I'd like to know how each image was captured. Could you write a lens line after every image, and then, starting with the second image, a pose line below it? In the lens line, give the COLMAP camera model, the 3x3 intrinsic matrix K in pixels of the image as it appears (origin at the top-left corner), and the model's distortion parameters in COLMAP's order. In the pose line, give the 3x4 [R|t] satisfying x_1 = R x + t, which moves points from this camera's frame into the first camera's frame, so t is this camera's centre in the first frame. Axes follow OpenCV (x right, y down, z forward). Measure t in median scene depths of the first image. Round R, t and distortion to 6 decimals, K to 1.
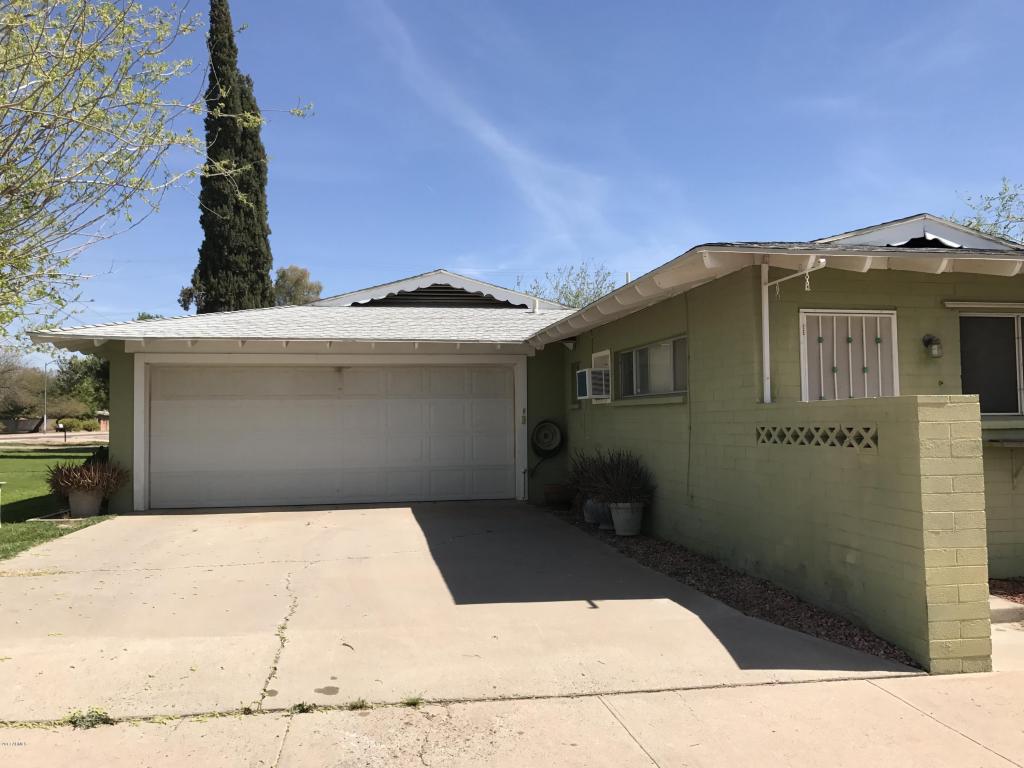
lens RADIAL K [[826.3, 0, 512.0], [0, 826.3, 384.0], [0, 0, 1]] dist [0.060251, -0.062310]
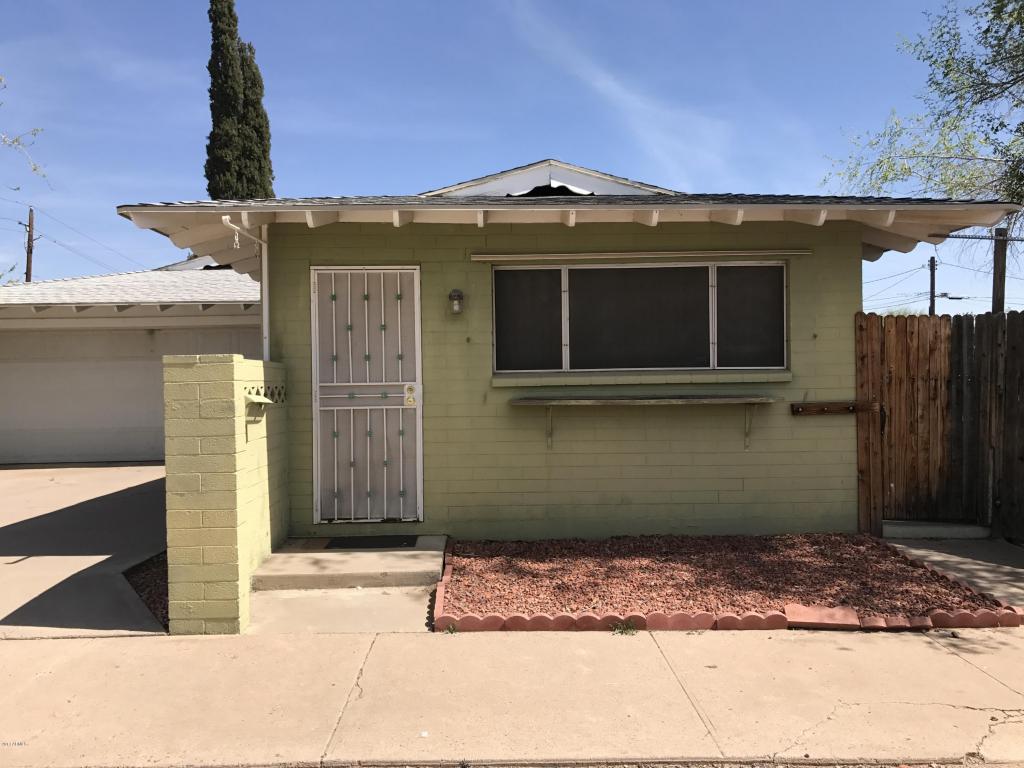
lens RADIAL K [[826.3, 0, 512.0], [0, 826.3, 384.0], [0, 0, 1]] dist [0.060251, -0.062310]
pose [[0.988820, -0.007111, -0.148942, 0.589302], [0.014902, 0.998574, 0.051259, 0.001400], [0.148365, -0.052905, 0.987517, 0.050655]]
